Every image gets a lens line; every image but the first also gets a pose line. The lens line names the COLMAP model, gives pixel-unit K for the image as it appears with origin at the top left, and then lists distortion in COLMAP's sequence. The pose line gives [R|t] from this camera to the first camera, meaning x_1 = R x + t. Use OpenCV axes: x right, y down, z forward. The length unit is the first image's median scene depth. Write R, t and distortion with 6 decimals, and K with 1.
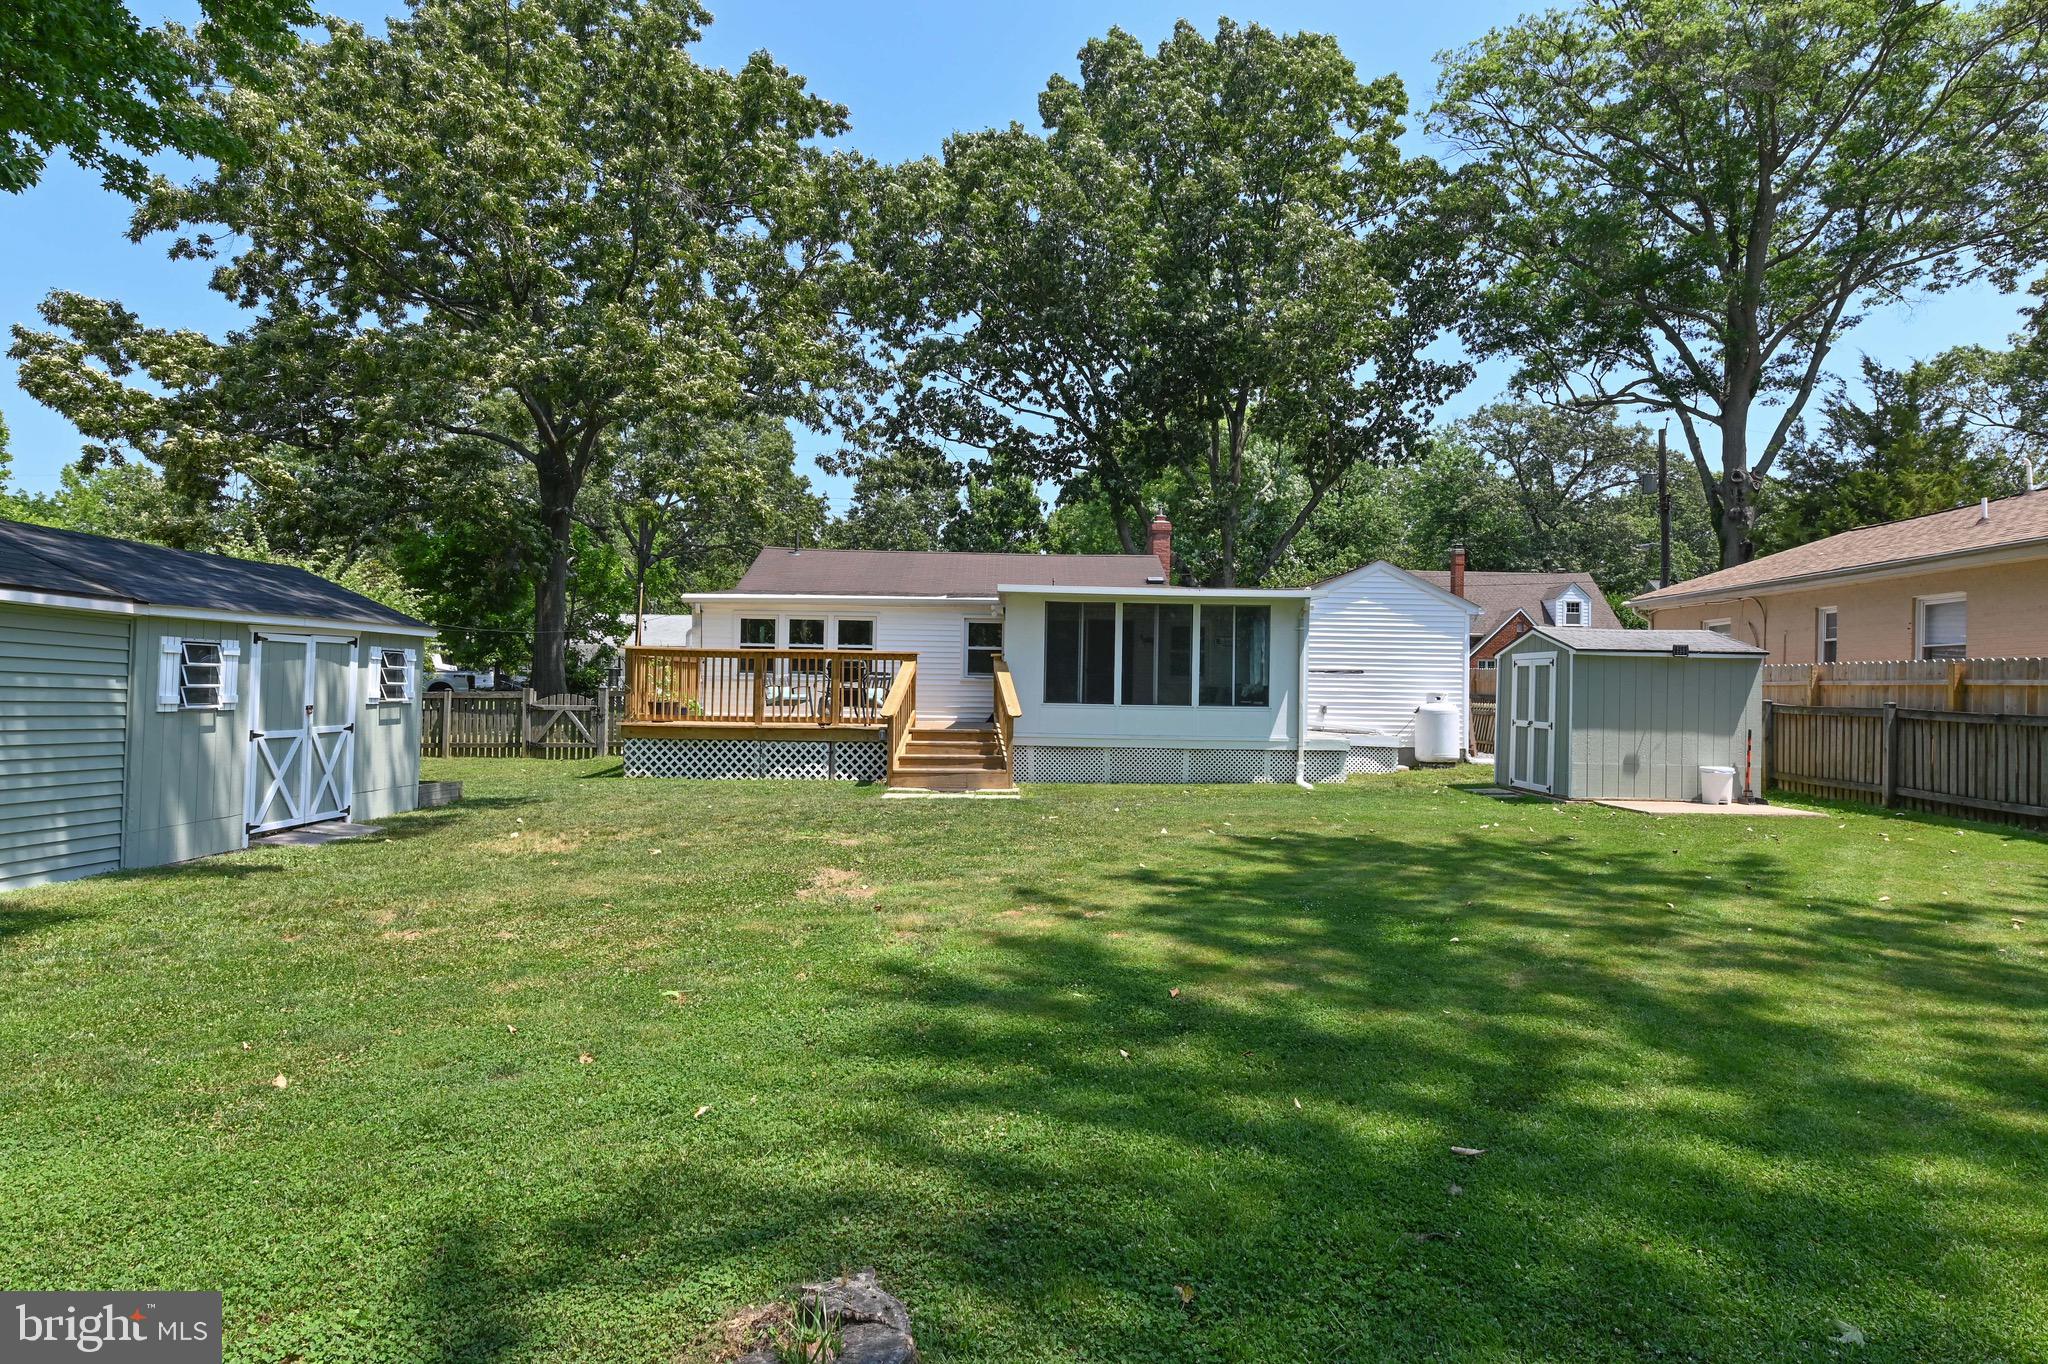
lens RADIAL K [[1160.8, 0, 1024.0], [0, 1160.8, 682.0], [0, 0, 1]] dist [-0.000230, -0.002653]
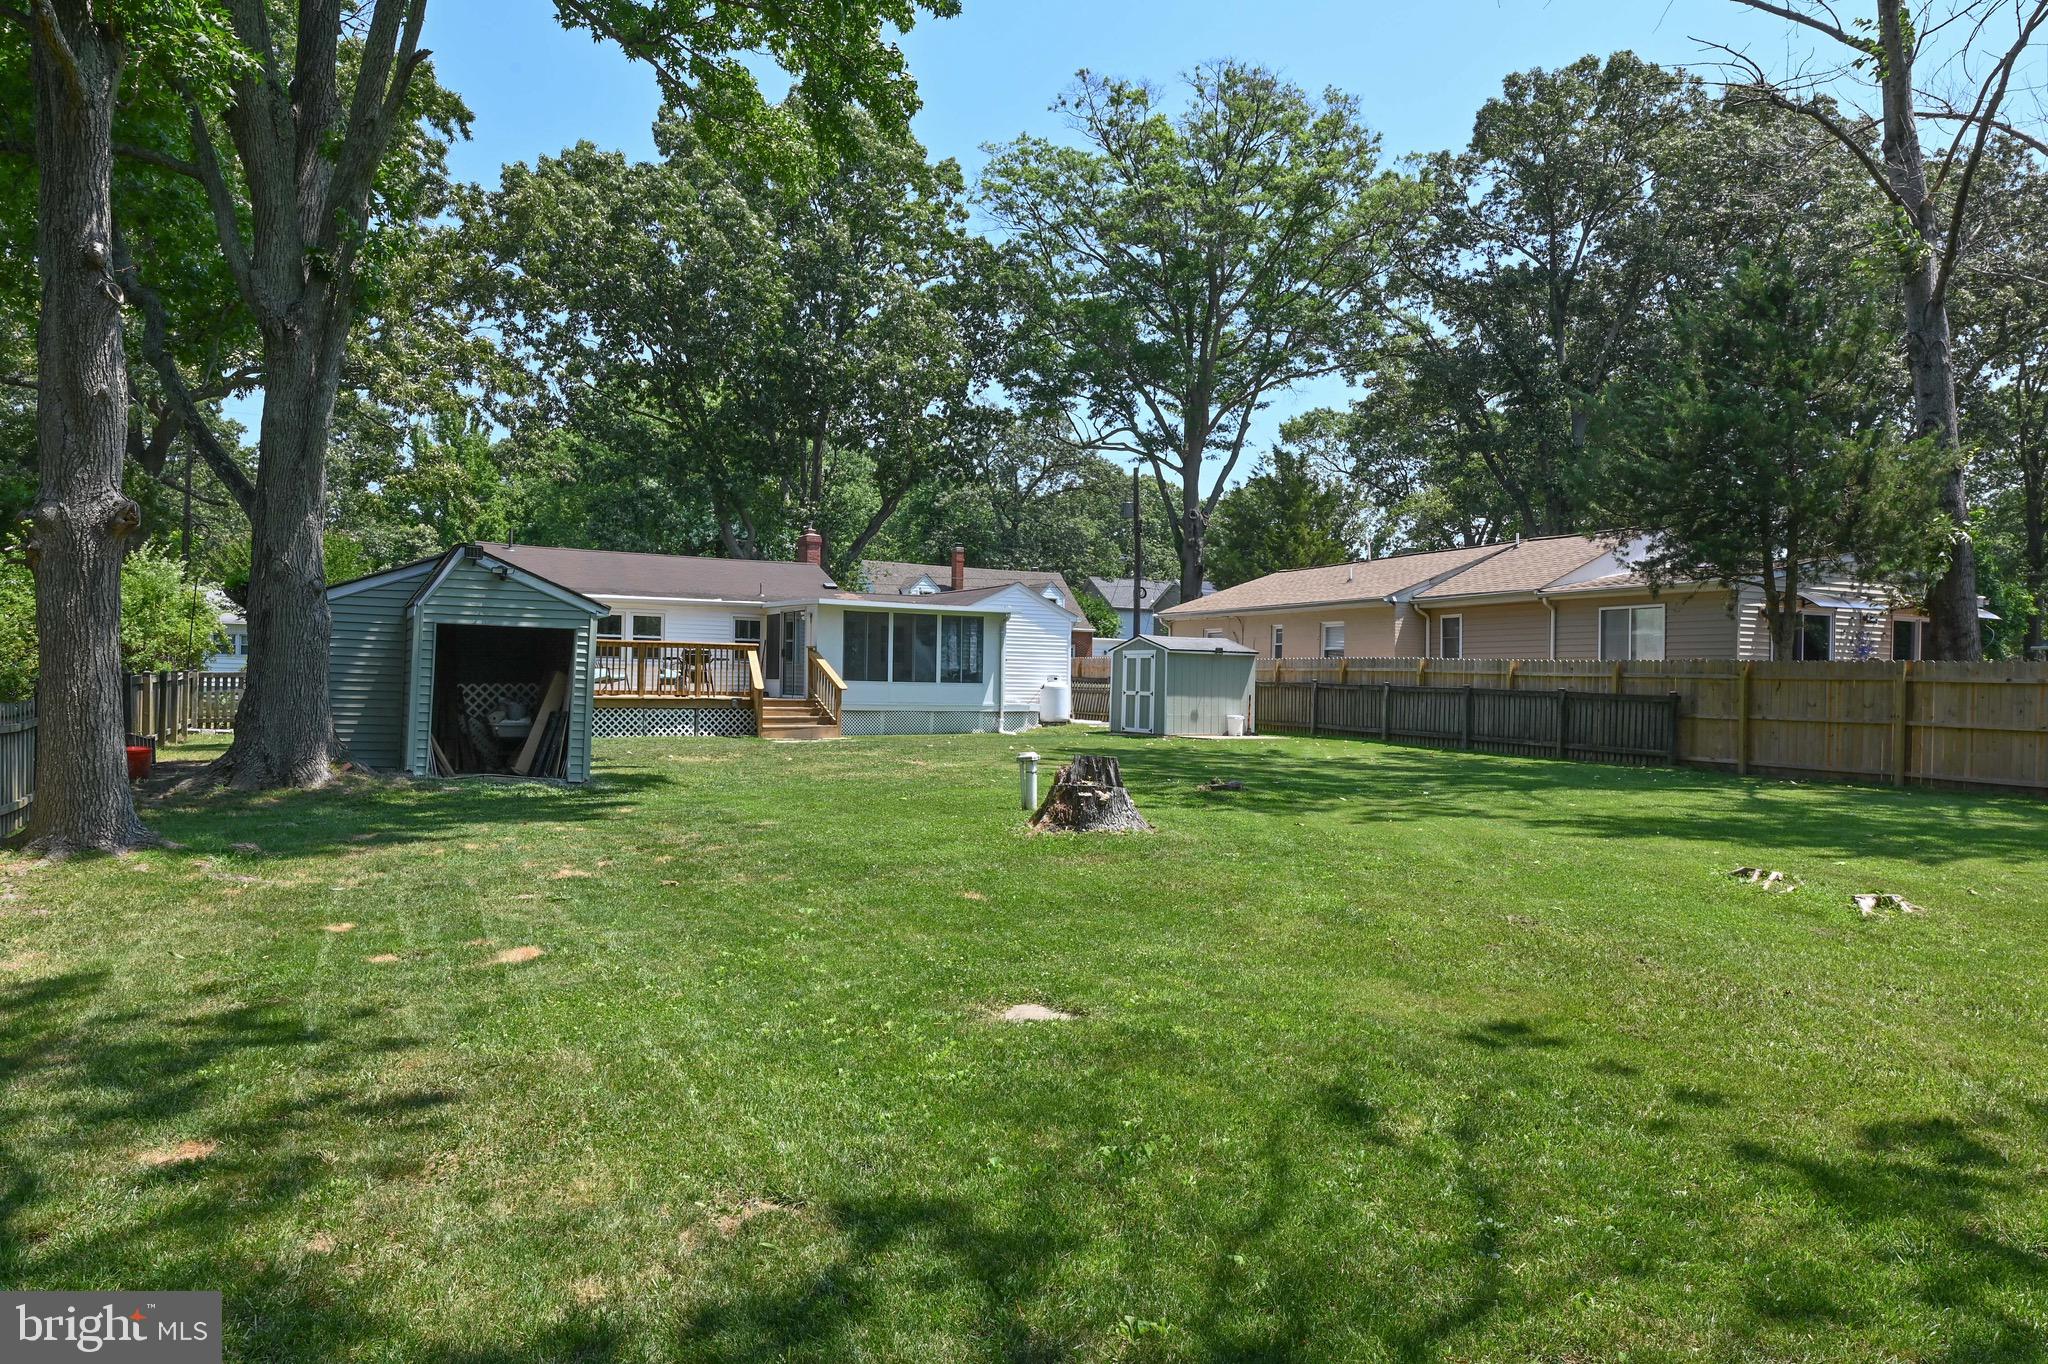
lens RADIAL K [[1364.9, 0, 1024.0], [0, 1364.9, 682.0], [0, 0, 1]] dist [-0.005199, -0.000736]
pose [[0.887679, 0.000804, 0.460463, -0.465726], [-0.005960, 0.999935, 0.009744, 0.001582], [-0.460425, -0.011393, 0.887625, -0.507073]]
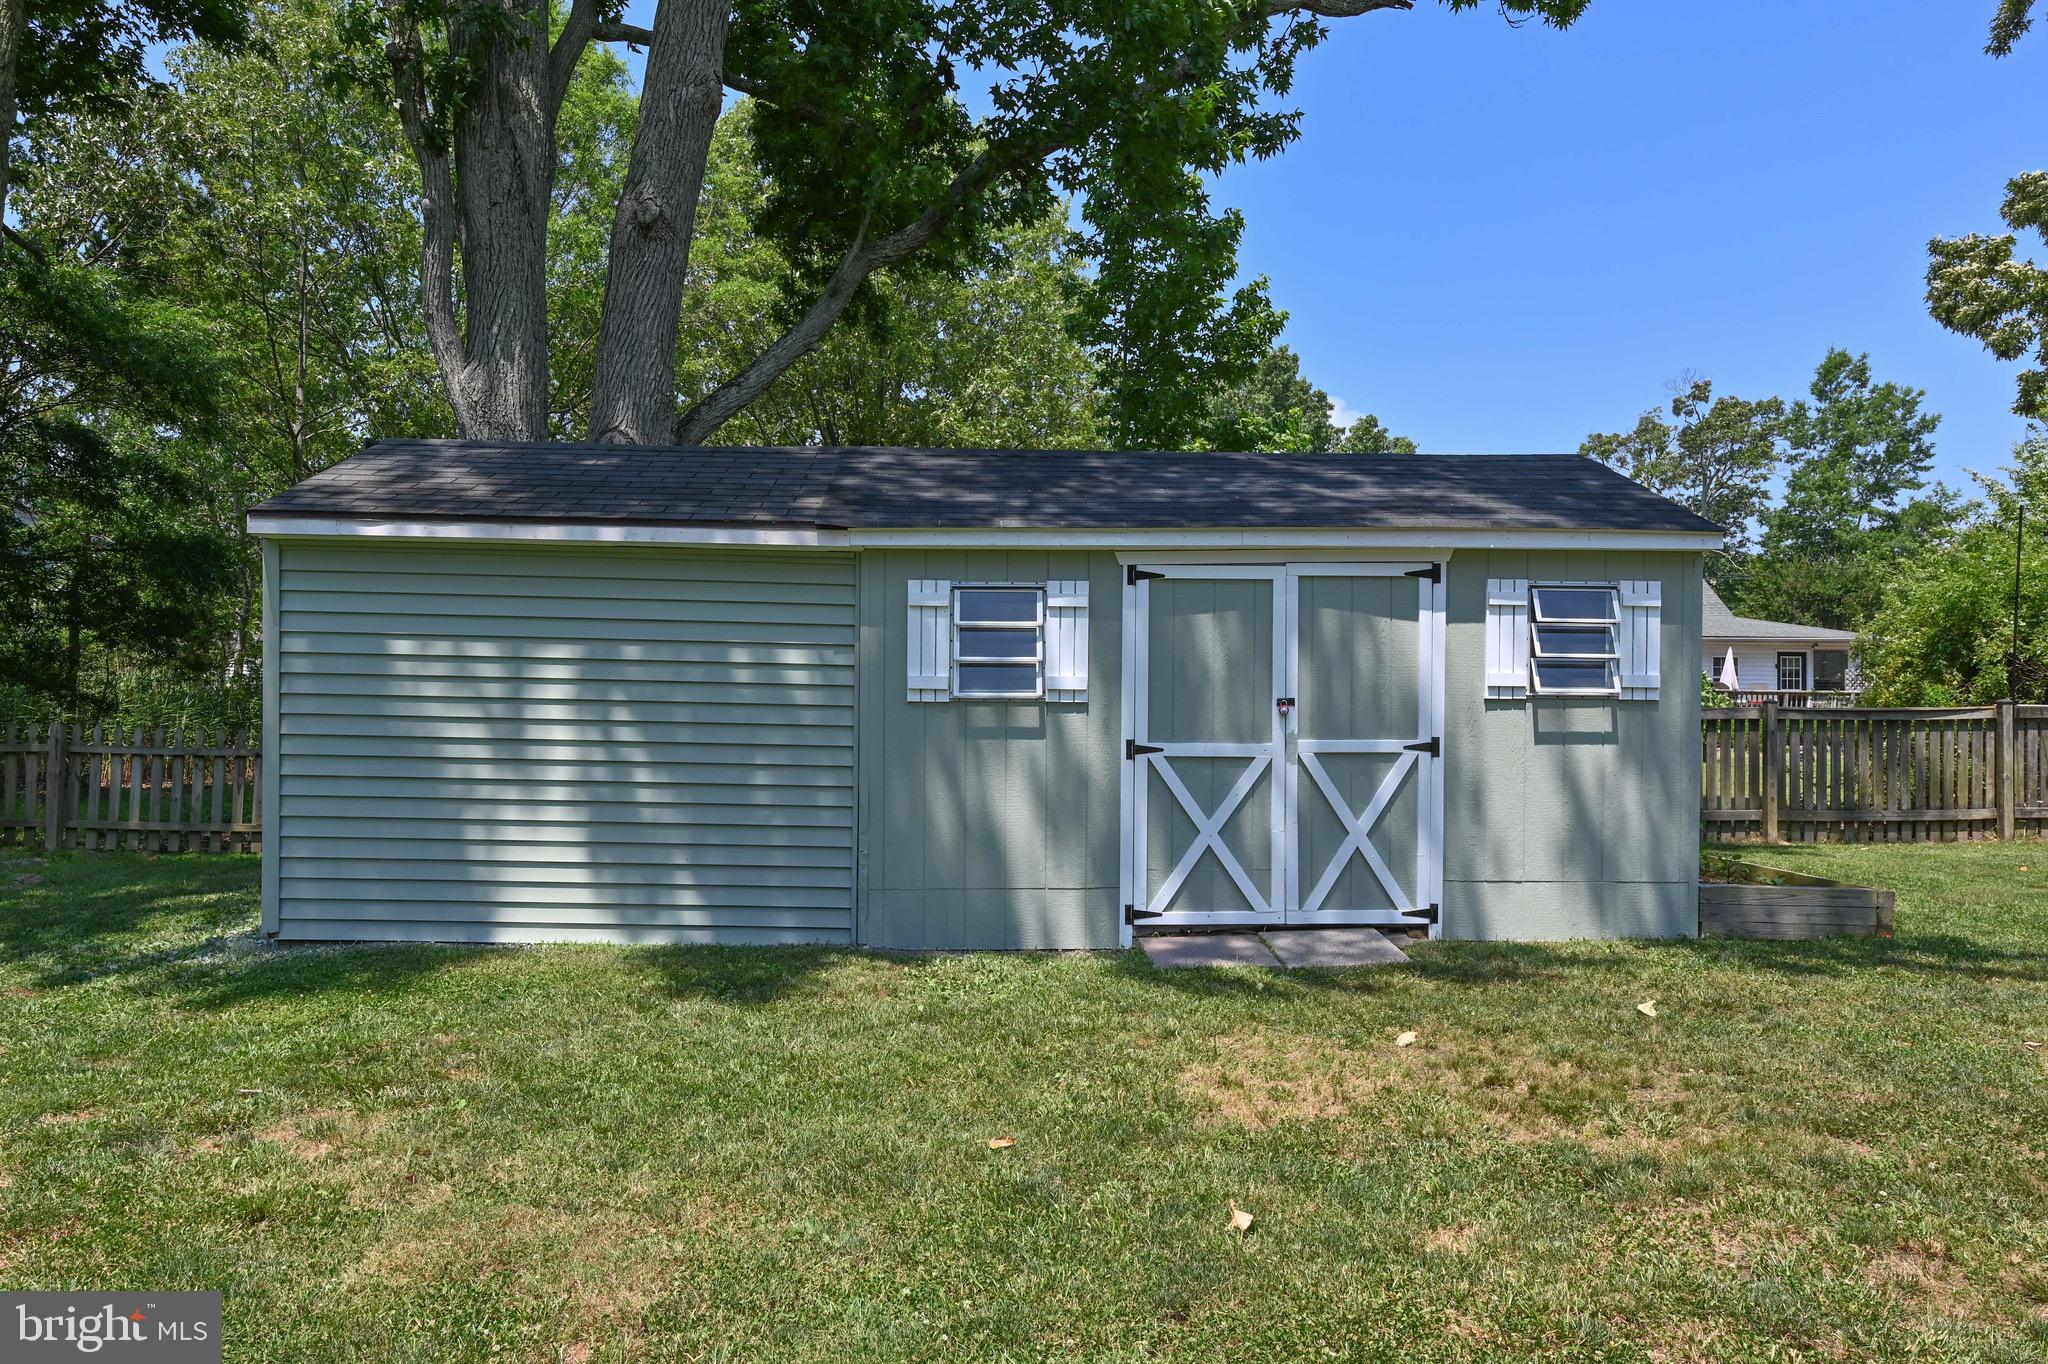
lens RADIAL K [[1364.9, 0, 1024.0], [0, 1364.9, 682.0], [0, 0, 1]] dist [-0.005199, -0.000736]
pose [[0.042678, -0.033805, -0.998517, -0.004289], [0.003379, 0.999427, -0.033691, 0.017525], [0.999083, -0.001936, 0.042768, 0.451049]]
